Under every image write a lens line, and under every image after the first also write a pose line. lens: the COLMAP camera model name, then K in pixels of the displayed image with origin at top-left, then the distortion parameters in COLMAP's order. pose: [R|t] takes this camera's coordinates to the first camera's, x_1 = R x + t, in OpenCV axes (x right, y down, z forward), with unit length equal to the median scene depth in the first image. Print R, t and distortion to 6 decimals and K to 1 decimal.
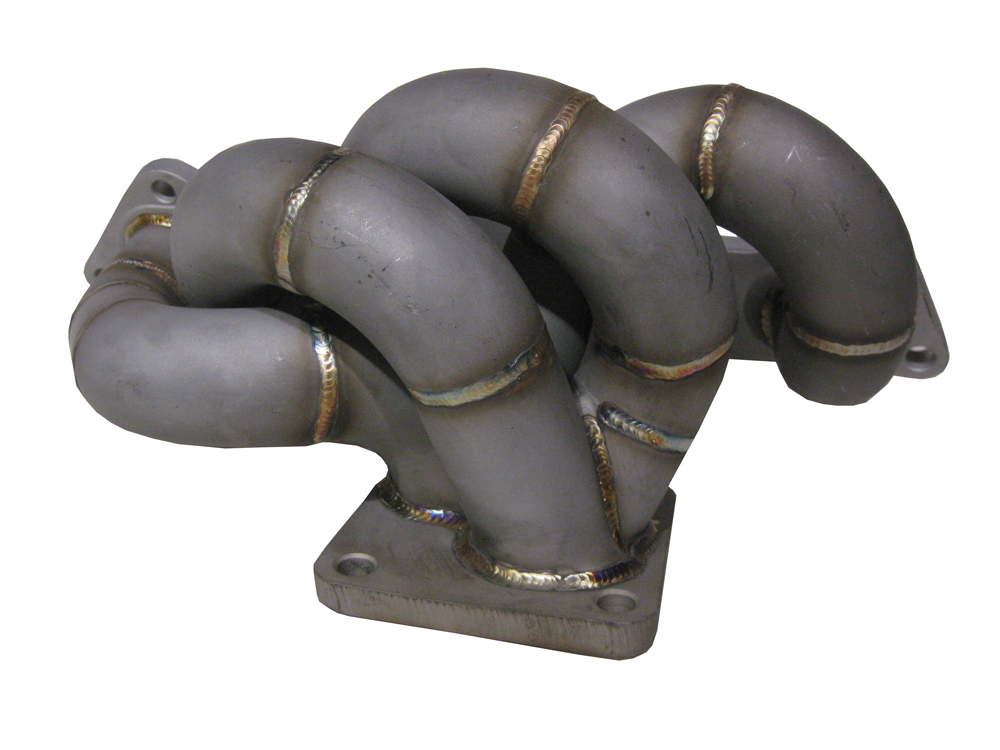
lens RADIAL K [[1013.9, 0, 495.2], [0, 1013.9, 372.7], [0, 0, 1]] dist [-0.153126, 0.000000]
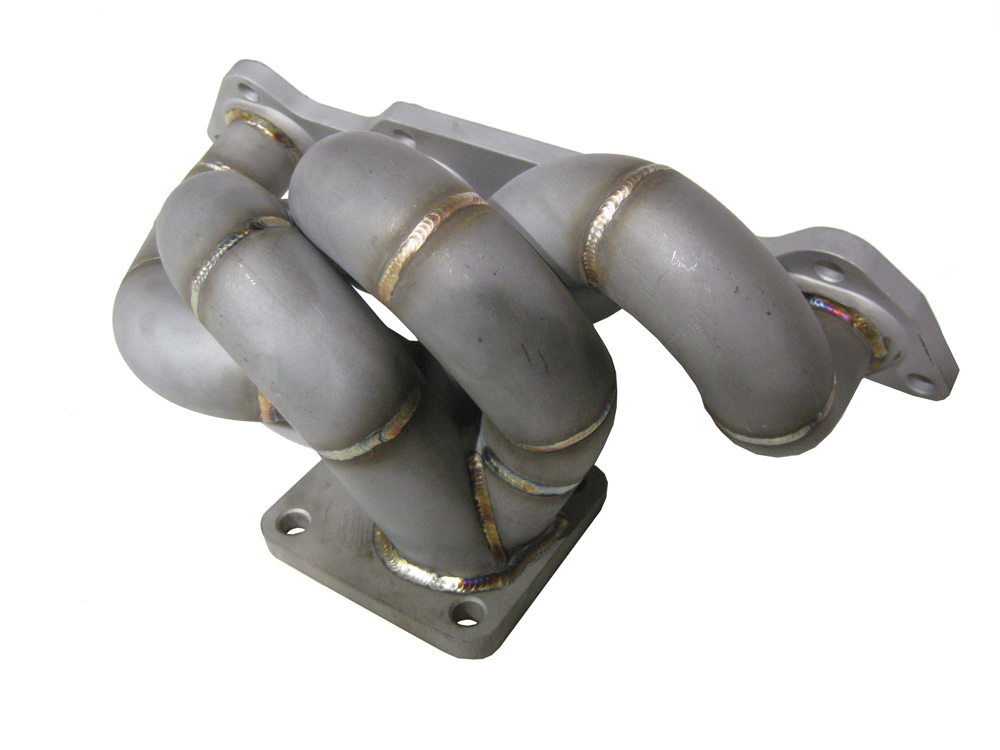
lens RADIAL K [[1013.9, 0, 501.0], [0, 1013.9, 380.0], [0, 0, 1]] dist [-0.153126, 0.000000]
pose [[0.945448, 0.182453, -0.269886, 0.413384], [-0.076731, 0.929861, 0.359821, -0.446180], [0.316607, -0.319484, 0.893135, 0.028083]]
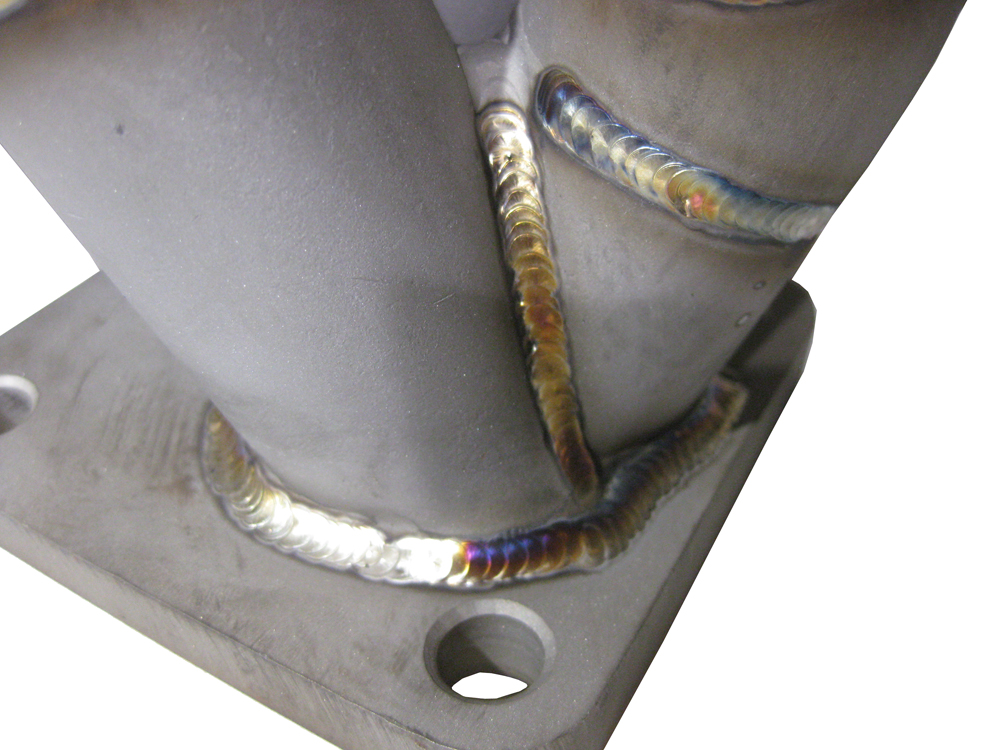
lens RADIAL K [[1013.9, 0, 498.0], [0, 1013.9, 374.2], [0, 0, 1]] dist [-0.153126, 0.000000]
pose [[0.959863, 0.150394, -0.236739, 0.184115], [-0.070270, 0.946111, 0.316126, 0.022755], [0.271525, -0.286802, 0.918705, 0.675989]]
